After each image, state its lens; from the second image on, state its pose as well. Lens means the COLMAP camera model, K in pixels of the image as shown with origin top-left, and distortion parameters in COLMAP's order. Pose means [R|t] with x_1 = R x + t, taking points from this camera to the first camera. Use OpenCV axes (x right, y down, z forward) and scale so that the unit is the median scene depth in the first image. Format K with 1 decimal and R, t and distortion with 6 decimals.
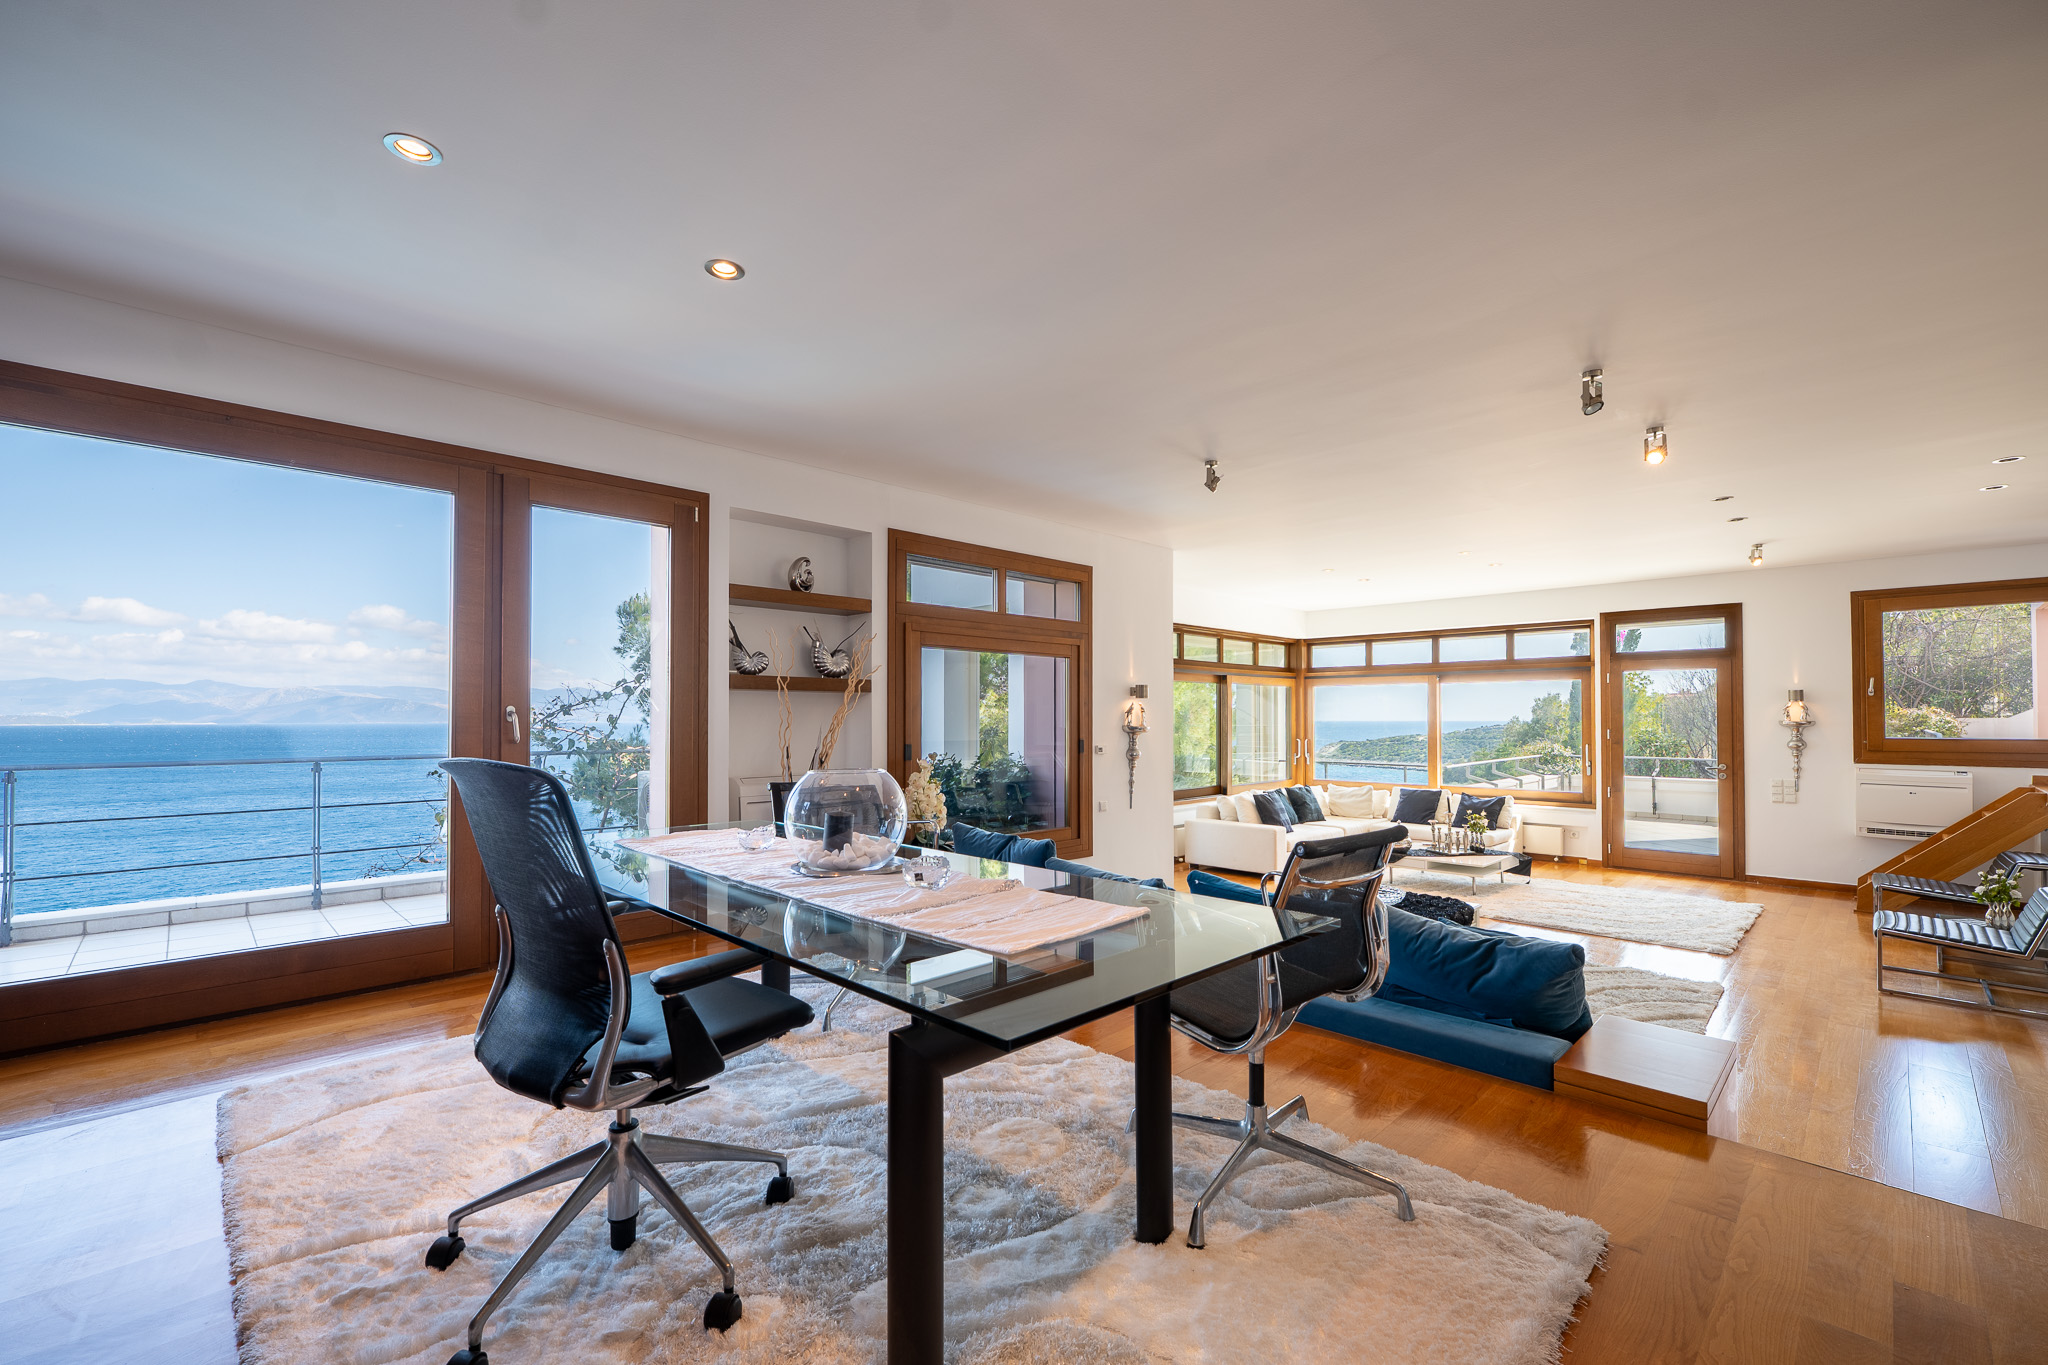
lens RADIAL K [[854.6, 0, 1025.6], [0, 854.6, 704.4], [0, 0, 1]] dist [-0.003707, -0.000335]
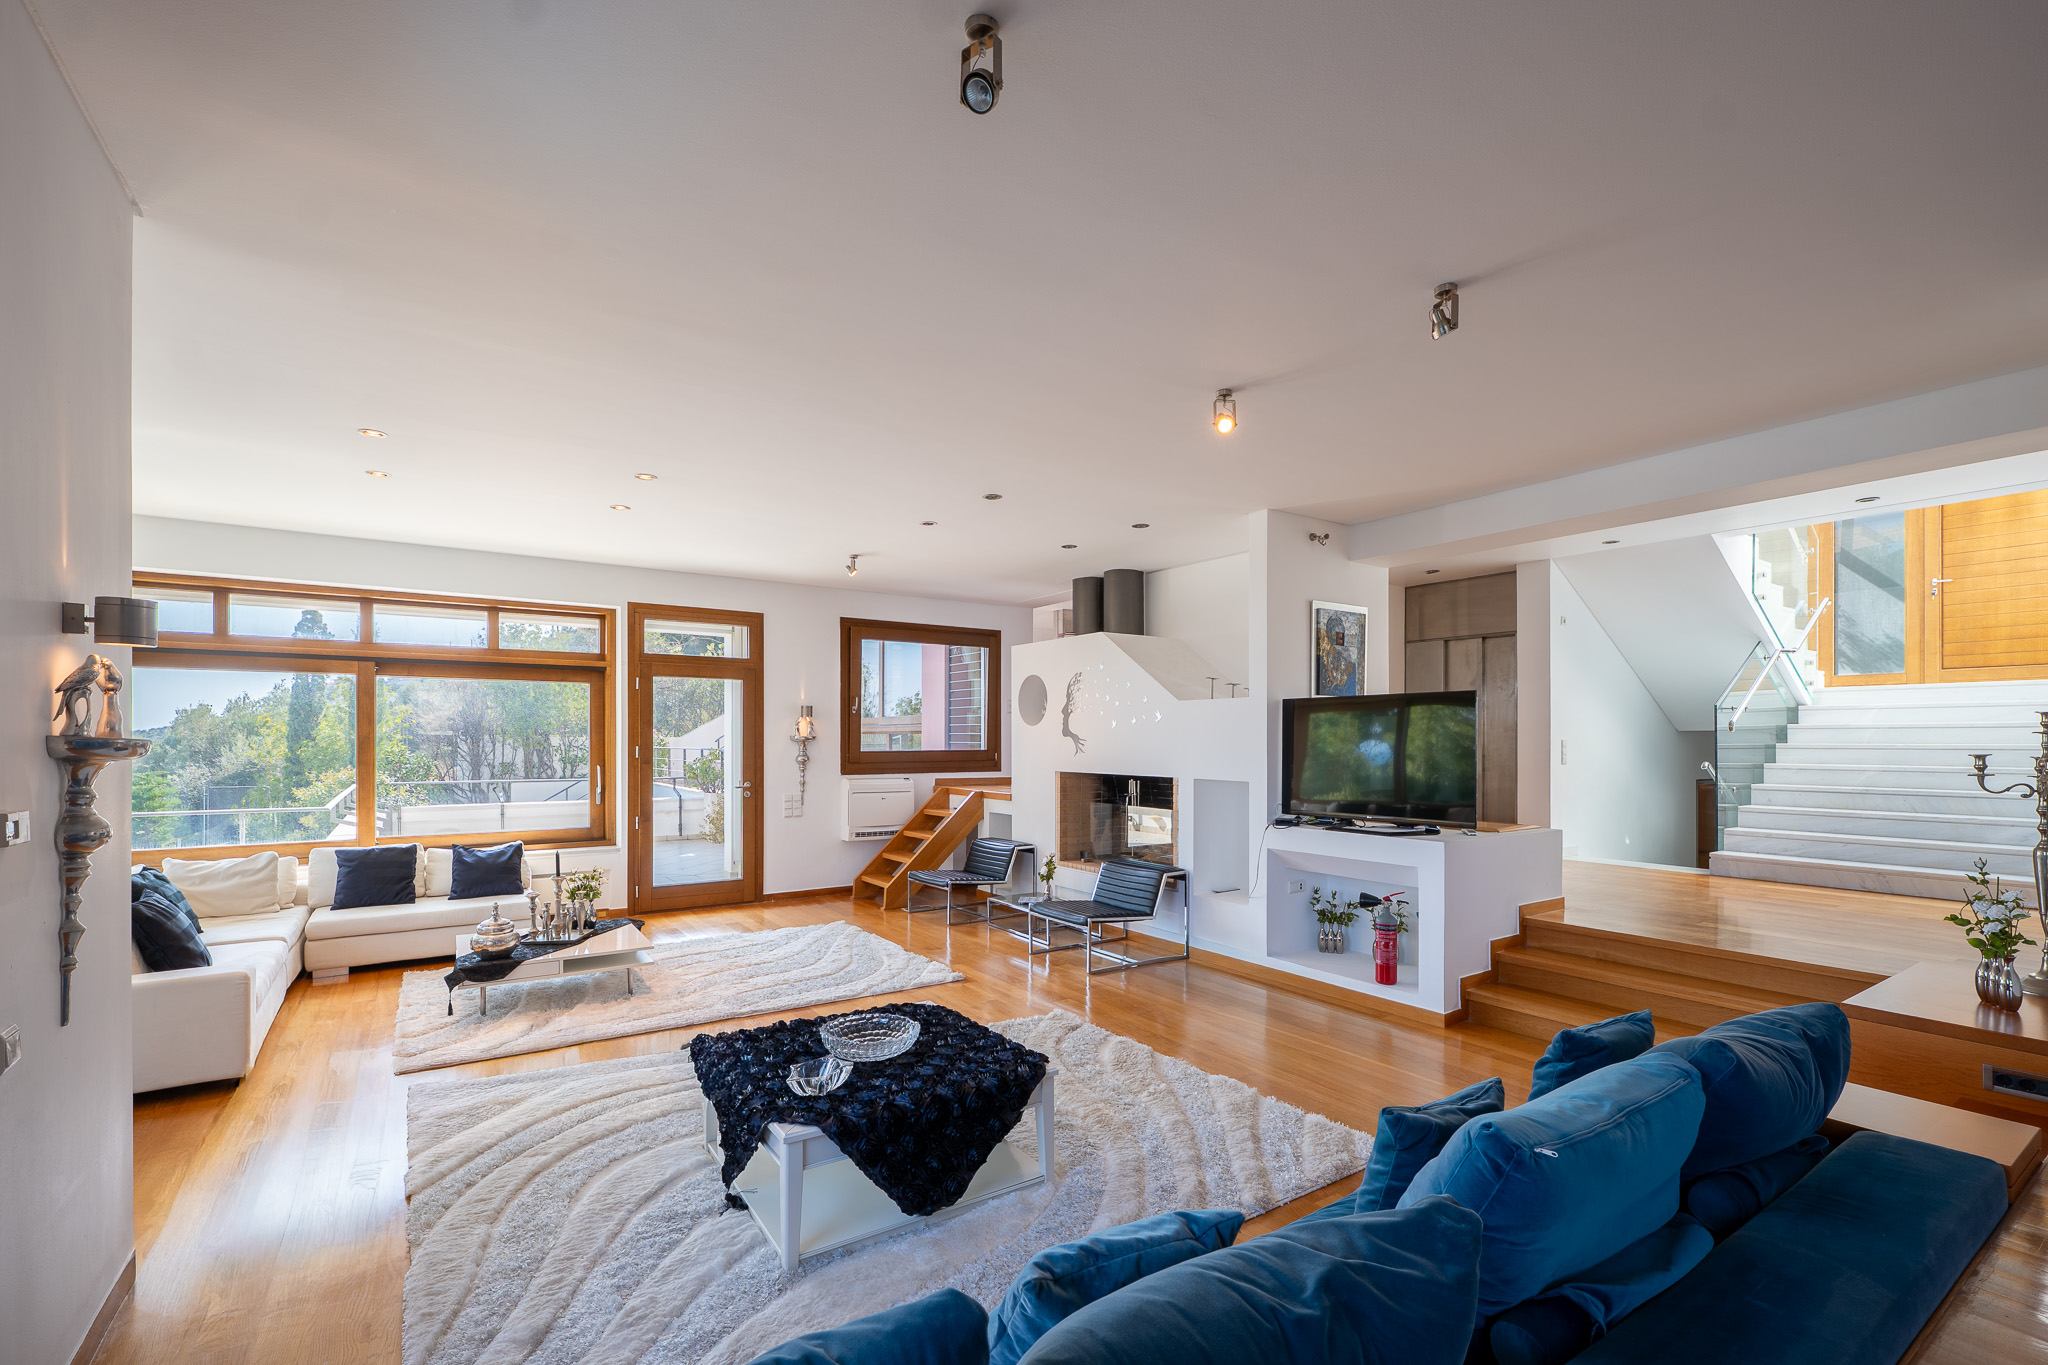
lens RADIAL K [[889.2, 0, 1032.0], [0, 889.2, 736.5], [0, 0, 1]] dist [0.004342, 0.000302]
pose [[0.184298, 0.005054, 0.982857, -0.091274], [-0.018831, 0.999821, -0.001611, 0.015657], [-0.982690, -0.018211, 0.184360, 0.501596]]
